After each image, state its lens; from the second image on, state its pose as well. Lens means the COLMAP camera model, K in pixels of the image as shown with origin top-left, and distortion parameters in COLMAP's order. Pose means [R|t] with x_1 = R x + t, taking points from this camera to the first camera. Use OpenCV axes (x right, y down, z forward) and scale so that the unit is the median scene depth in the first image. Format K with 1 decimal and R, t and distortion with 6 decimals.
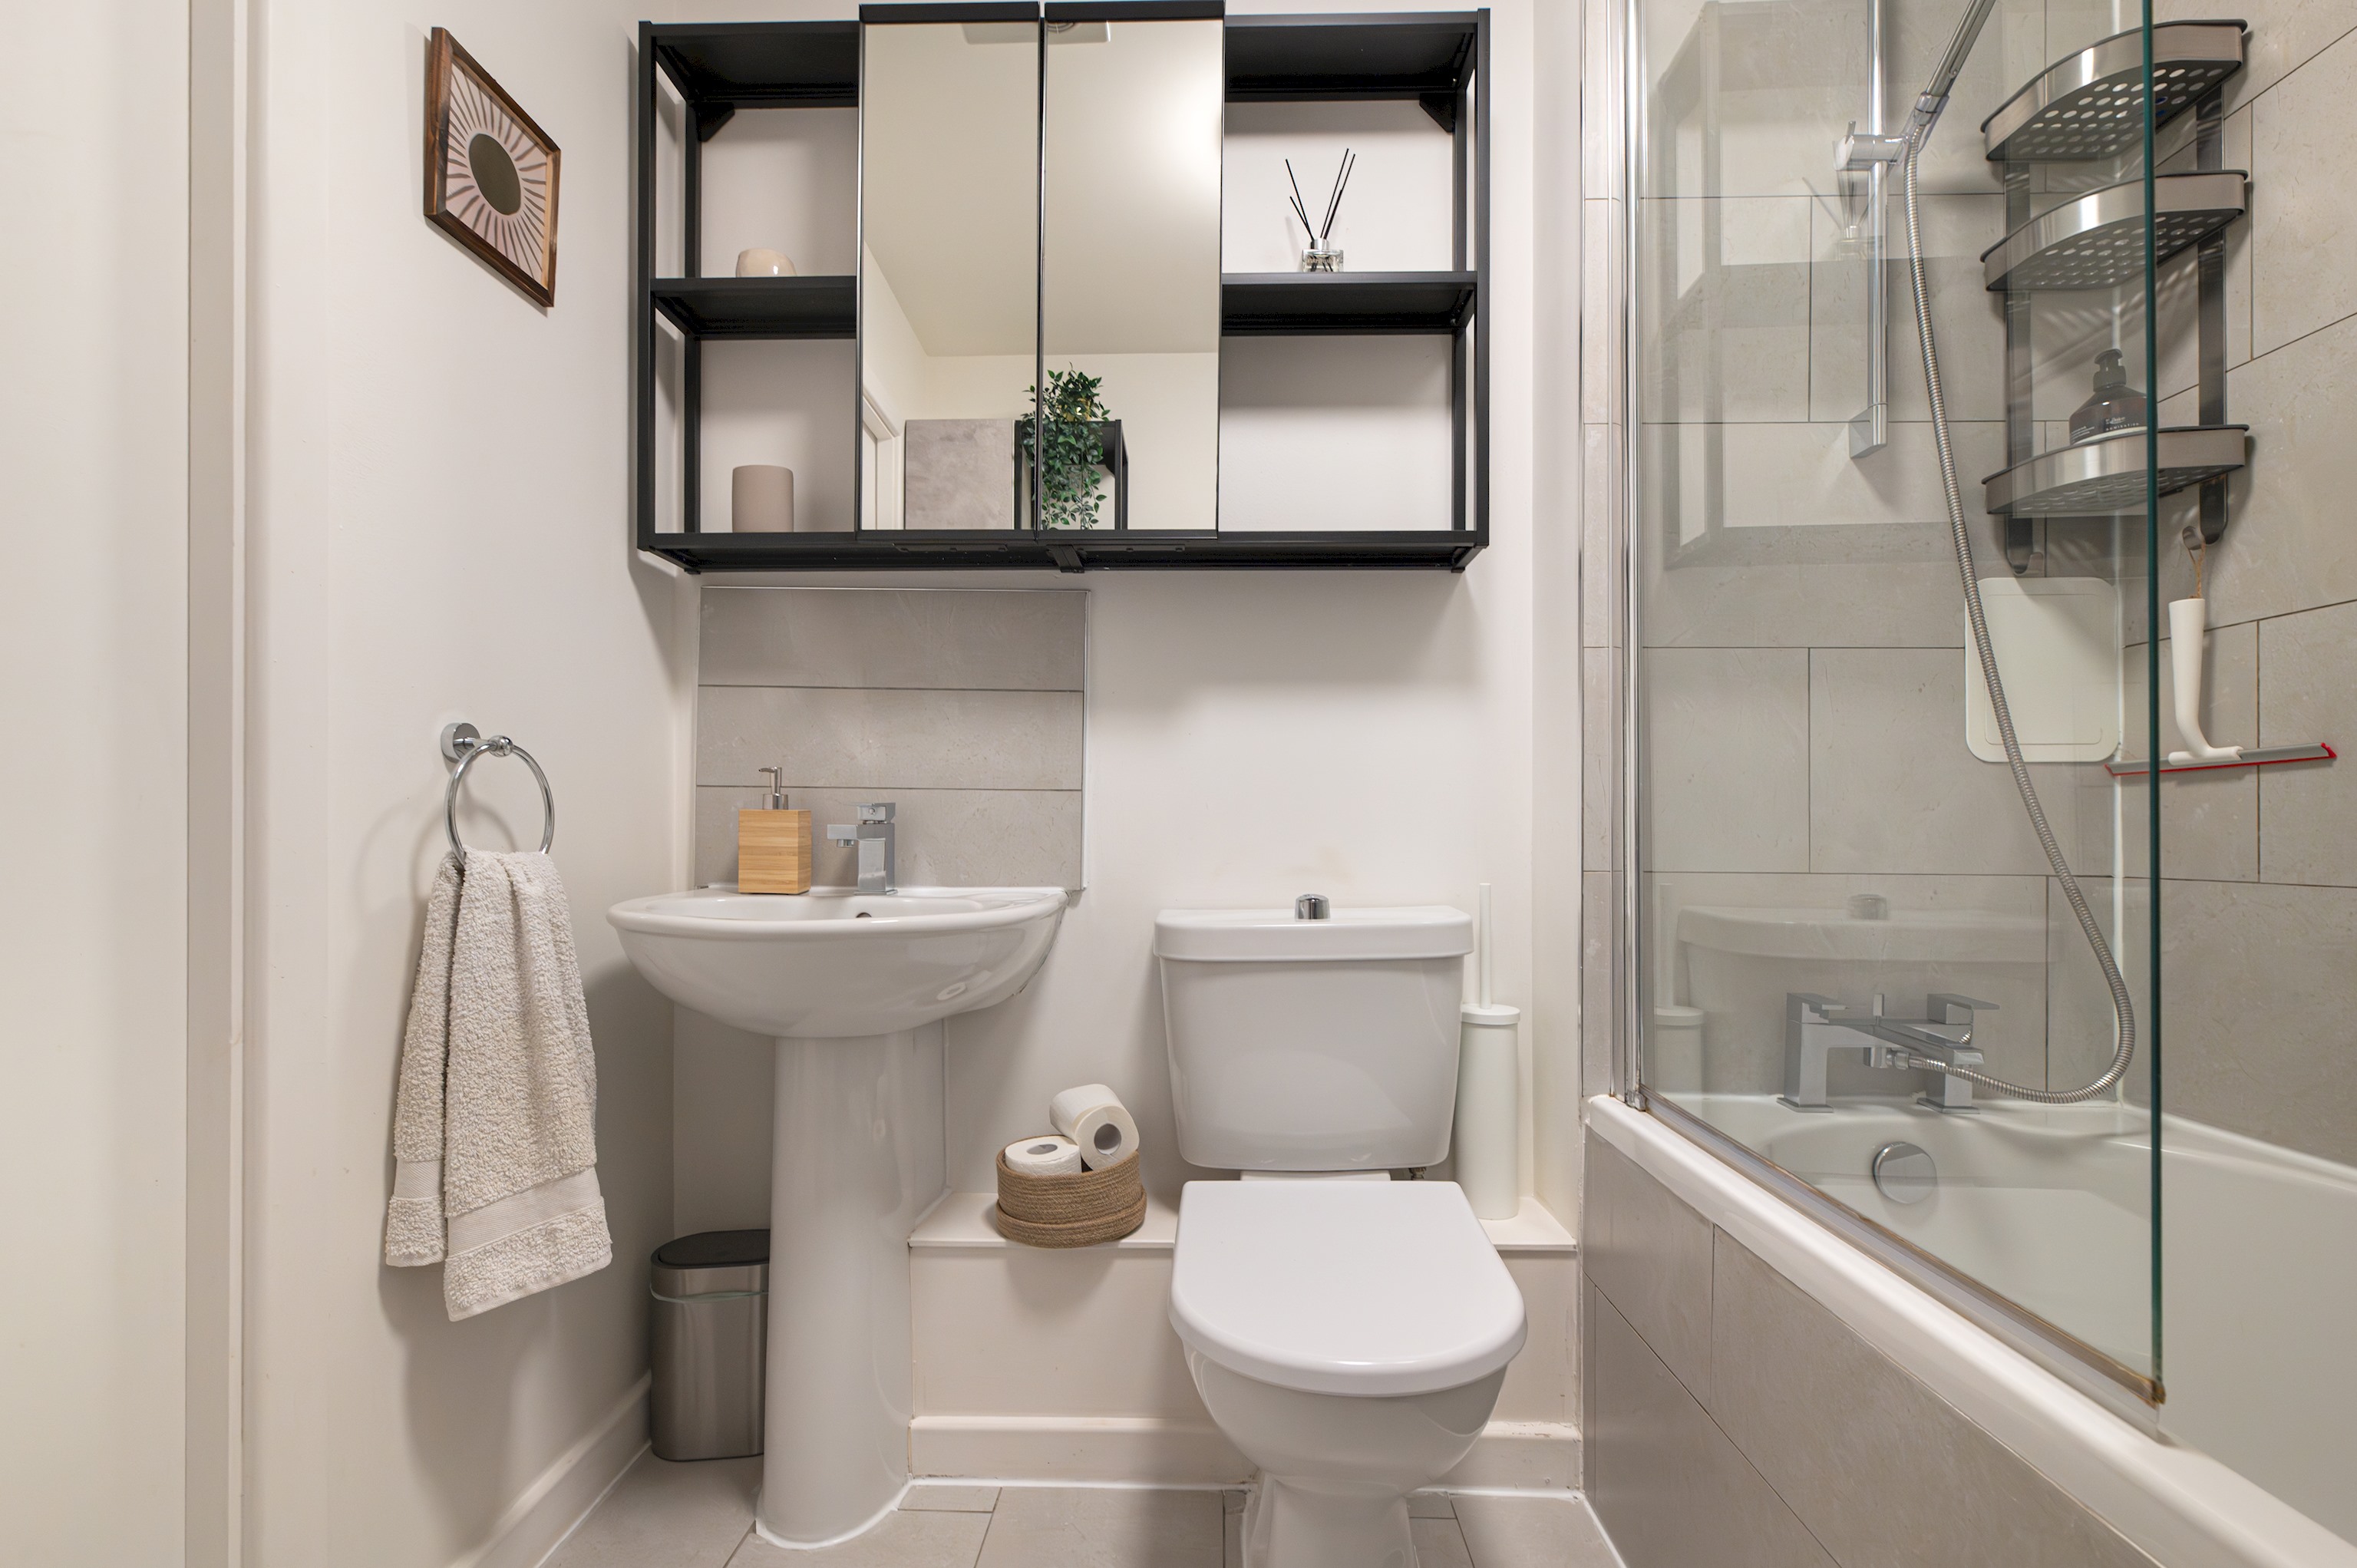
lens RADIAL K [[1039.8, 0, 1166.1], [0, 1039.8, 828.1], [0, 0, 1]] dist [-0.000284, -0.000091]
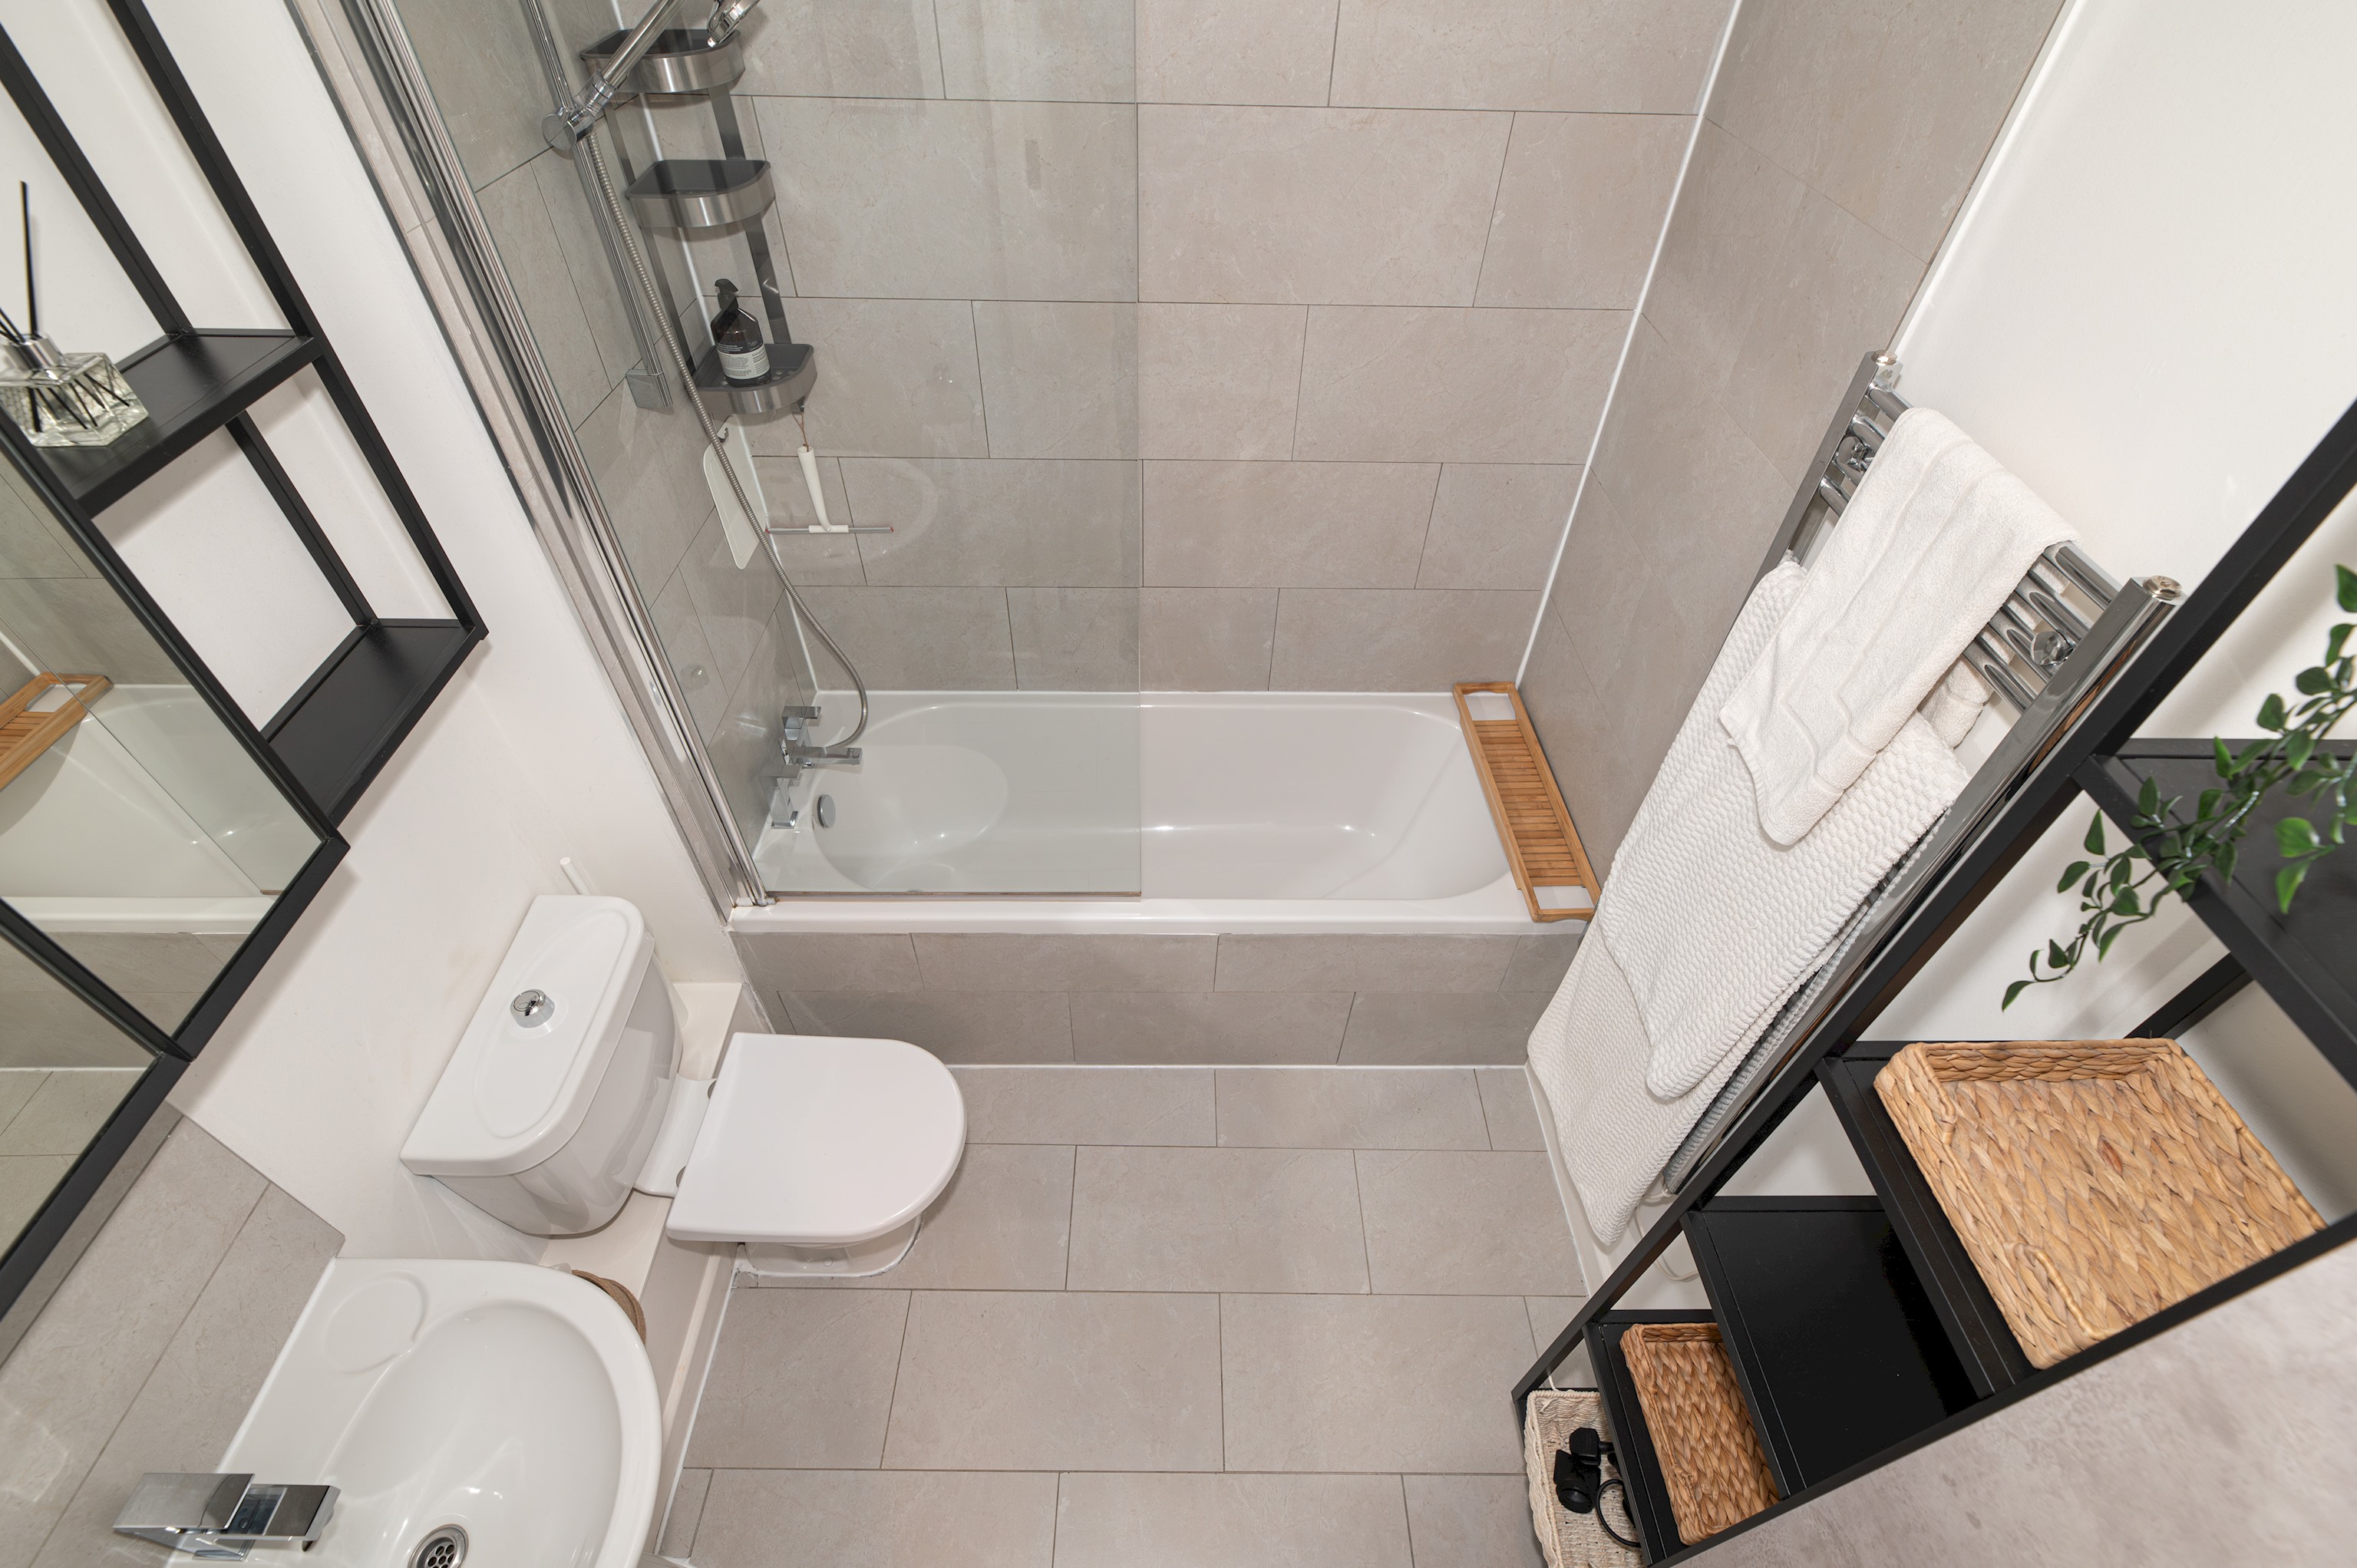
lens RADIAL K [[1030.1, 0, 1173.3], [0, 1030.1, 794.5], [0, 0, 1]] dist [0.000215, -0.001165]
pose [[-0.038261, -0.709847, 0.703315, -0.498894], [-0.024116, 0.704282, 0.709511, -0.890562], [-0.998977, 0.010185, -0.044066, 0.448472]]
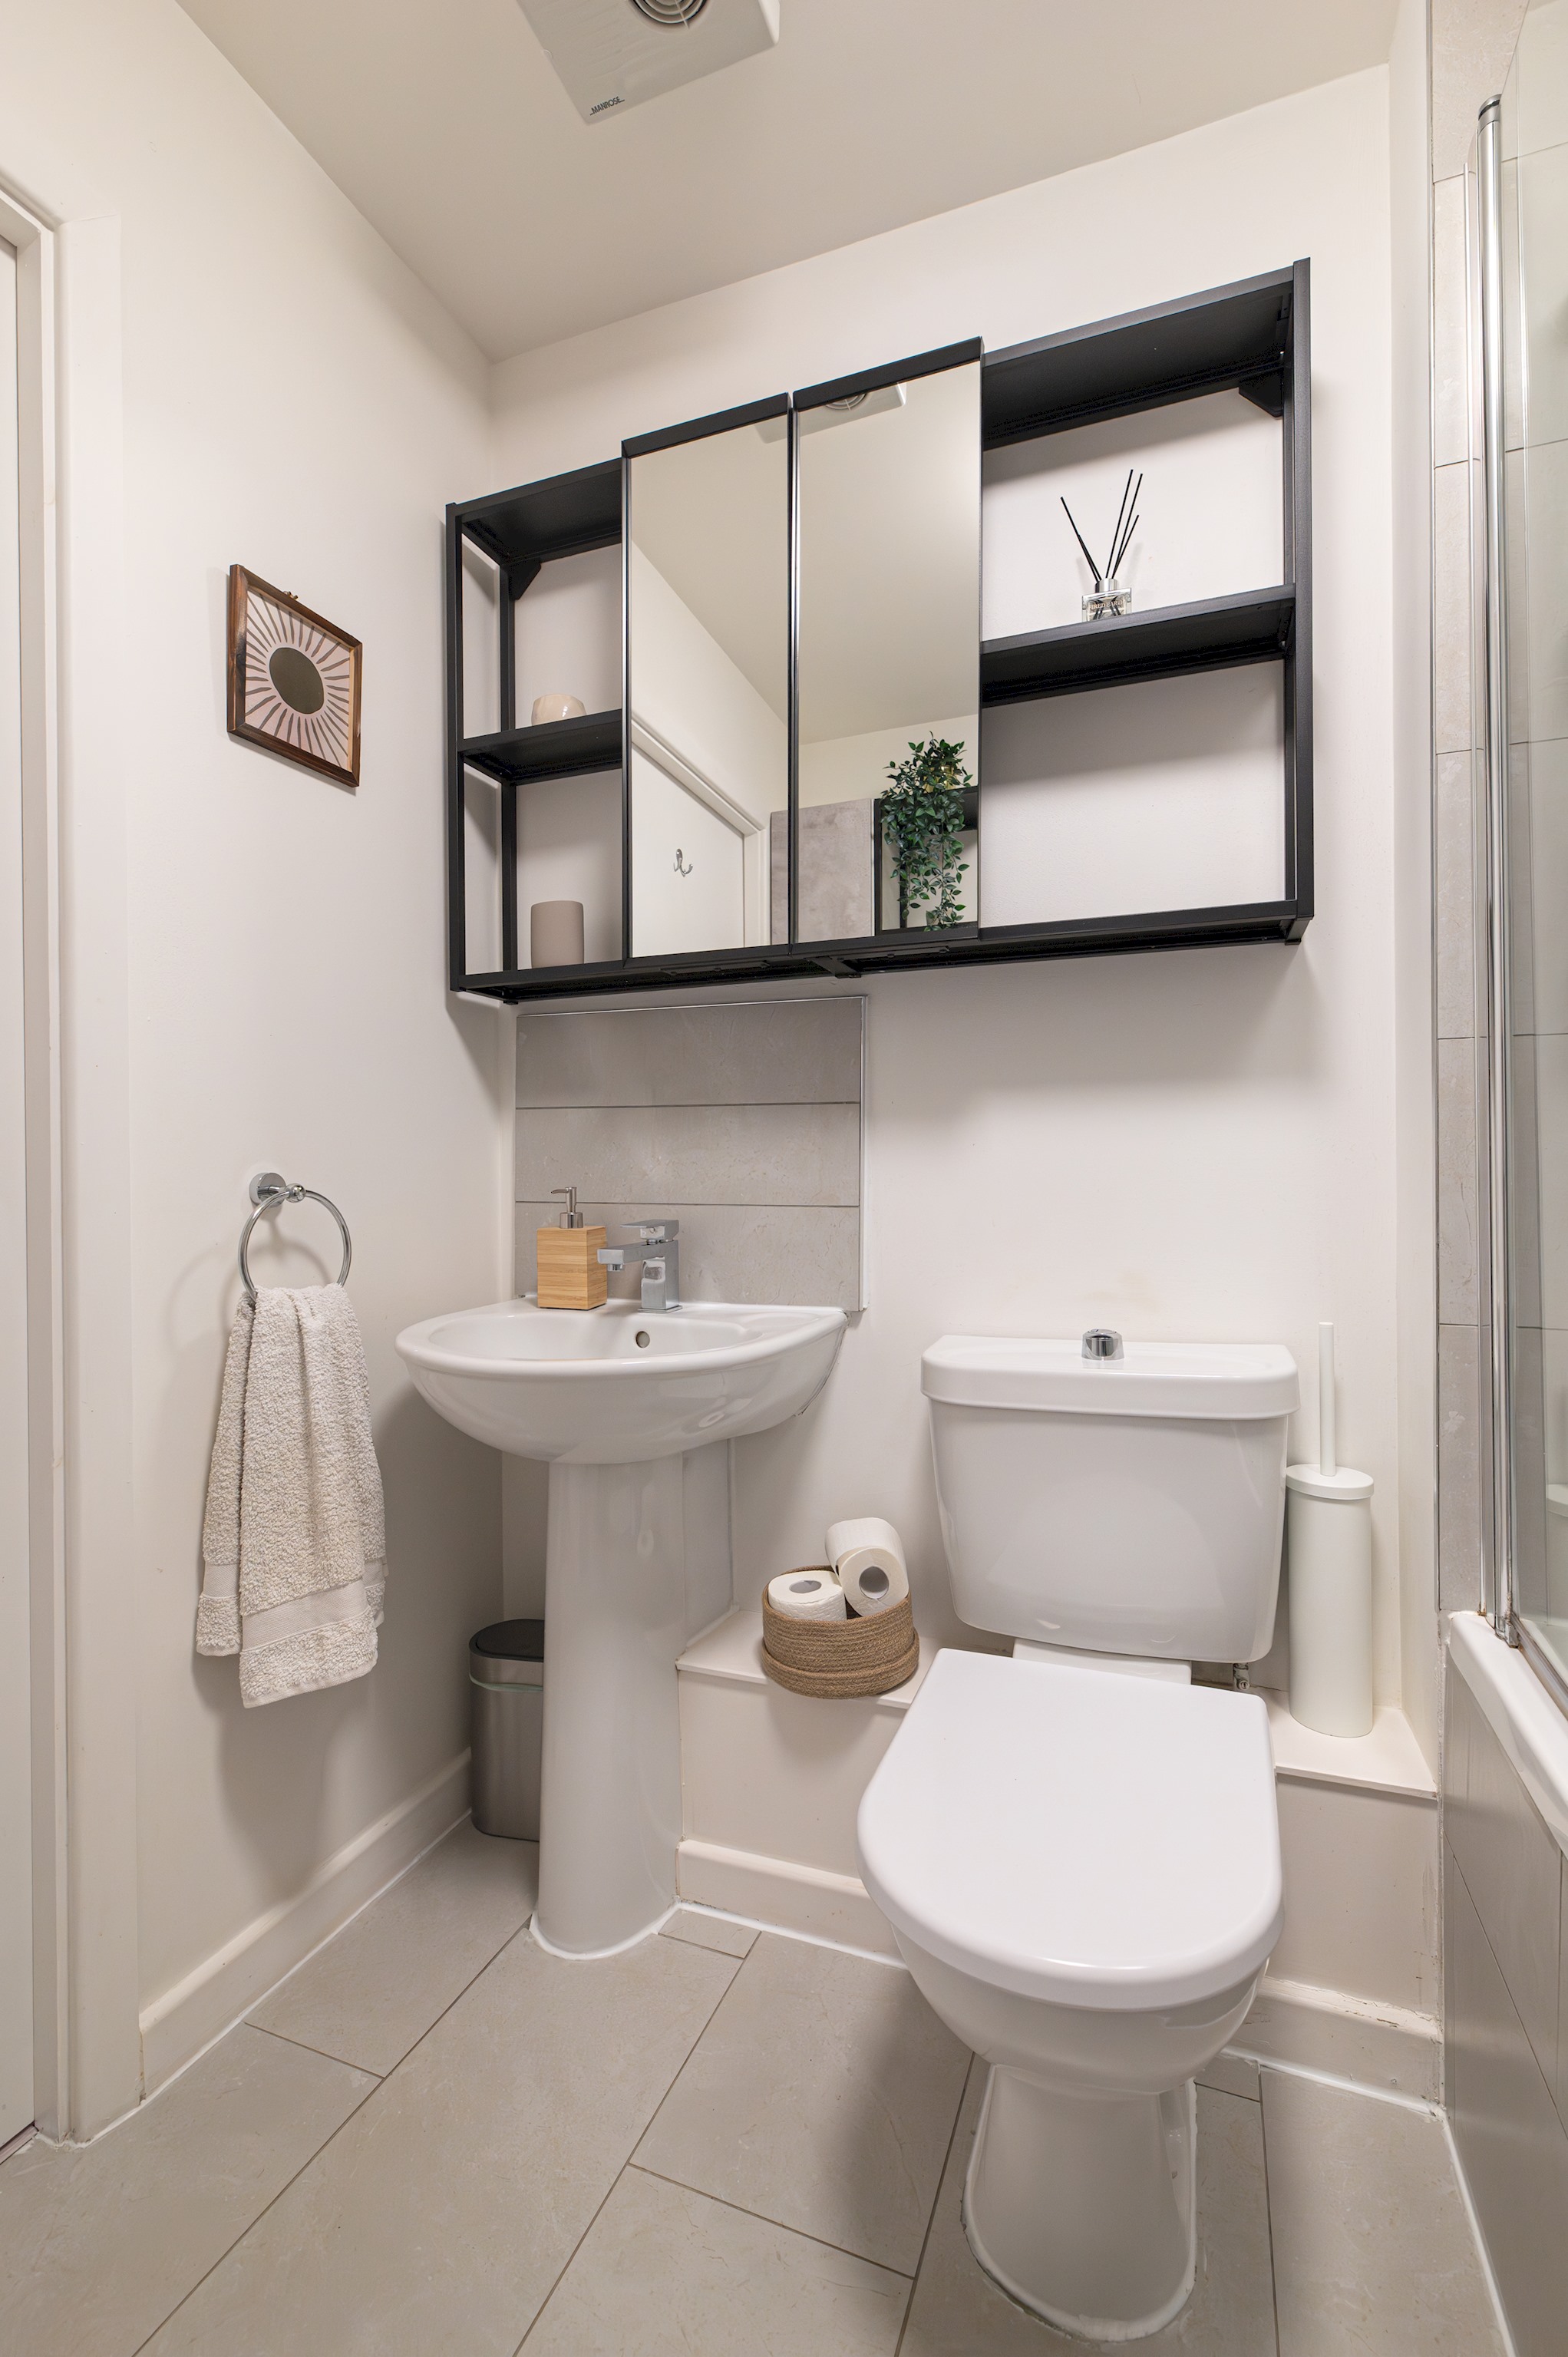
lens RADIAL K [[1020.3, 0, 784.0], [0, 1020.3, 1178.5], [0, 0, 1]] dist [-0.000078, -0.000662]
pose [[0.946010, -0.010393, -0.323972, 0.182383], [0.012507, 0.999912, 0.004445, -0.078025], [0.323897, -0.008256, 0.946056, 0.108008]]
